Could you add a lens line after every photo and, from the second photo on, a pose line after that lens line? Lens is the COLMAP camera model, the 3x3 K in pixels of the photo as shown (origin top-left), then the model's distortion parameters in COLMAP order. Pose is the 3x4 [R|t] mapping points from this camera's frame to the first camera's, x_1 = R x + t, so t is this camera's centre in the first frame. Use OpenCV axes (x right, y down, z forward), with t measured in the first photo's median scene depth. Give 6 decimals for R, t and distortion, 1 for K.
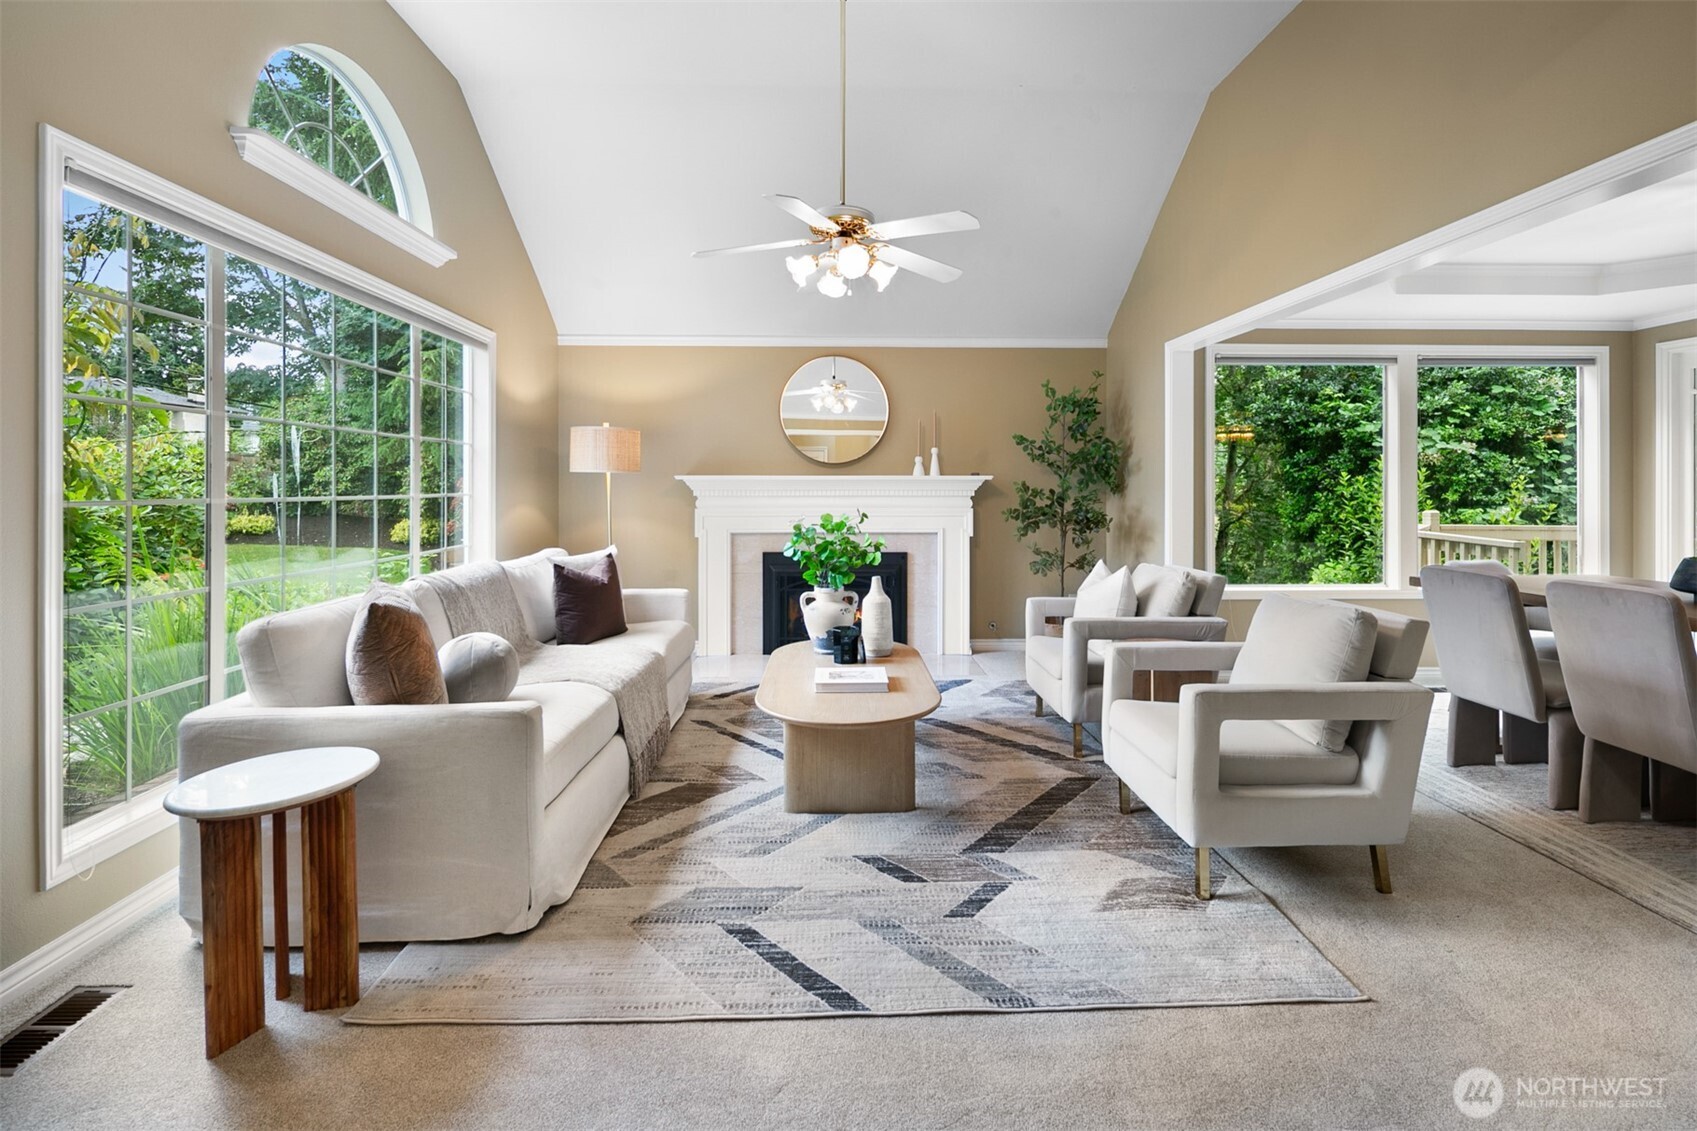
lens RADIAL K [[750.1, 0, 849.7], [0, 750.1, 487.9], [0, 0, 1]] dist [0.000846, 0.000121]
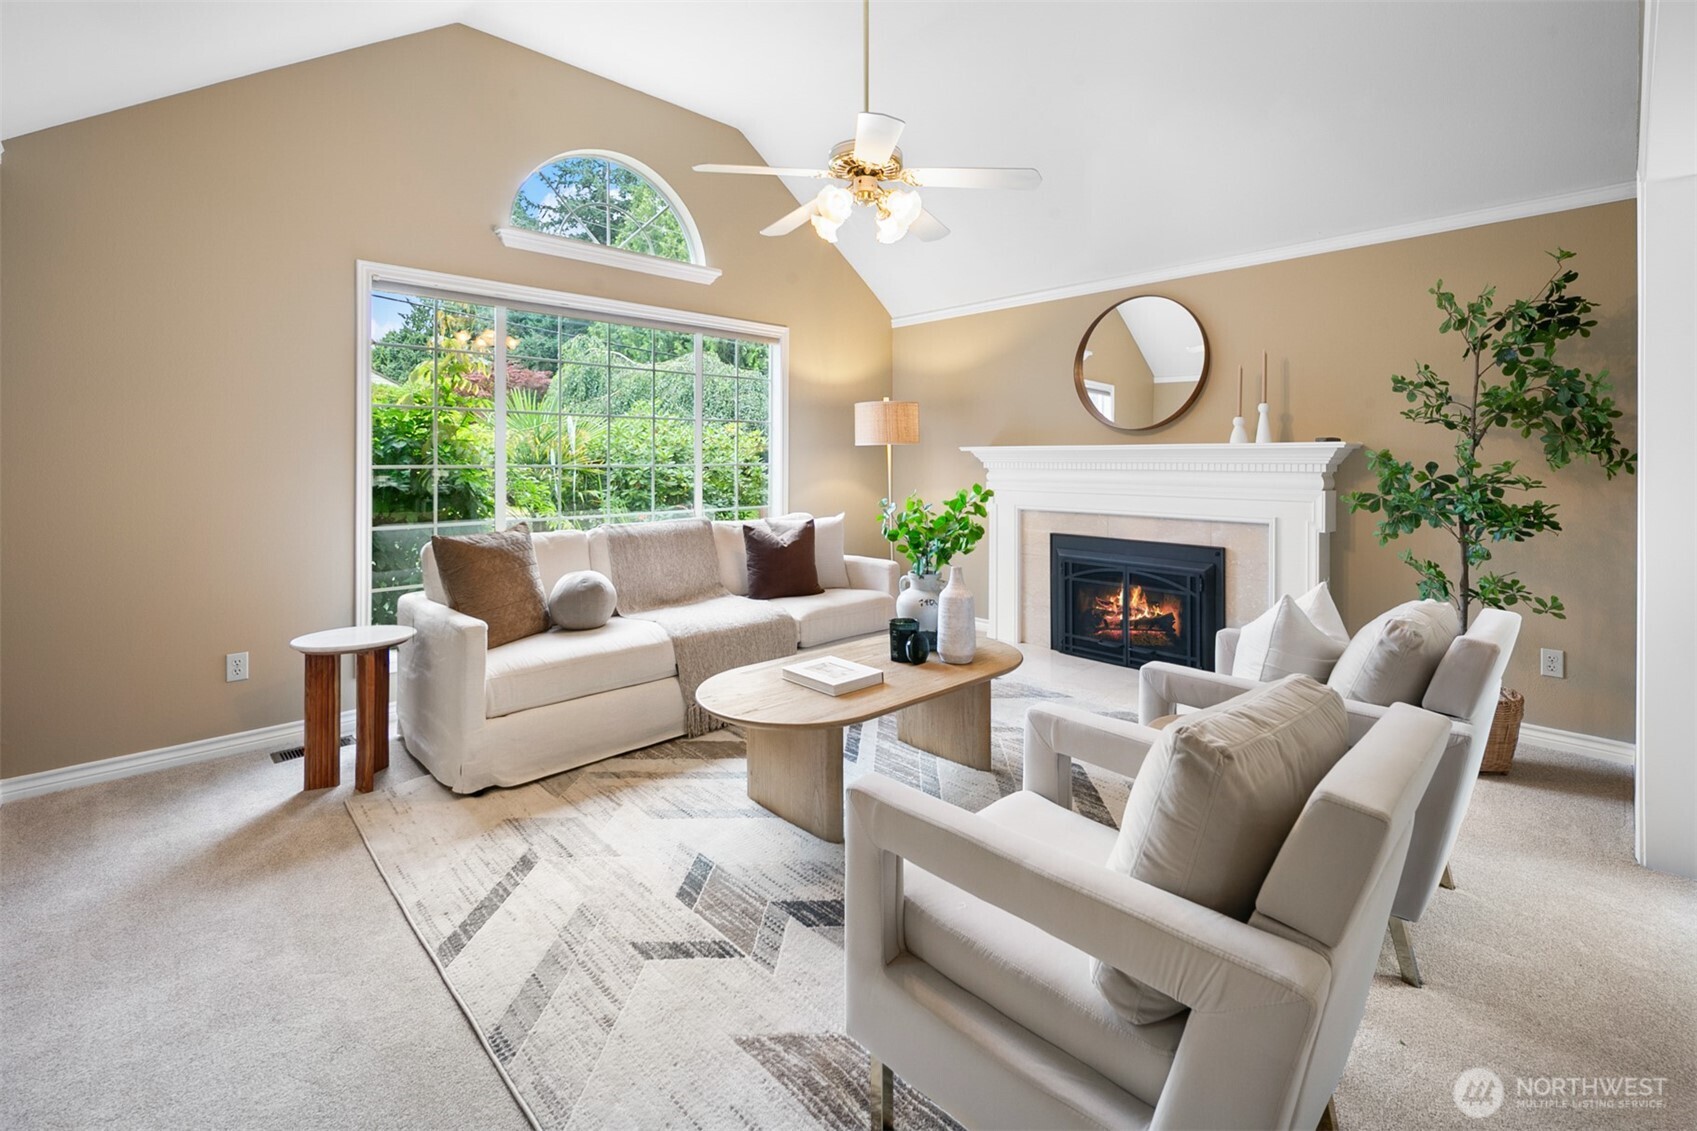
lens RADIAL K [[743.5, 0, 851.8], [0, 743.5, 459.4], [0, 0, 1]] dist [-0.002525, -0.000325]
pose [[0.666734, 0.000823, -0.745295, 0.799653], [-0.001573, 0.999999, -0.000304, 0.000223], [0.745294, 0.001375, 0.666735, 0.510841]]
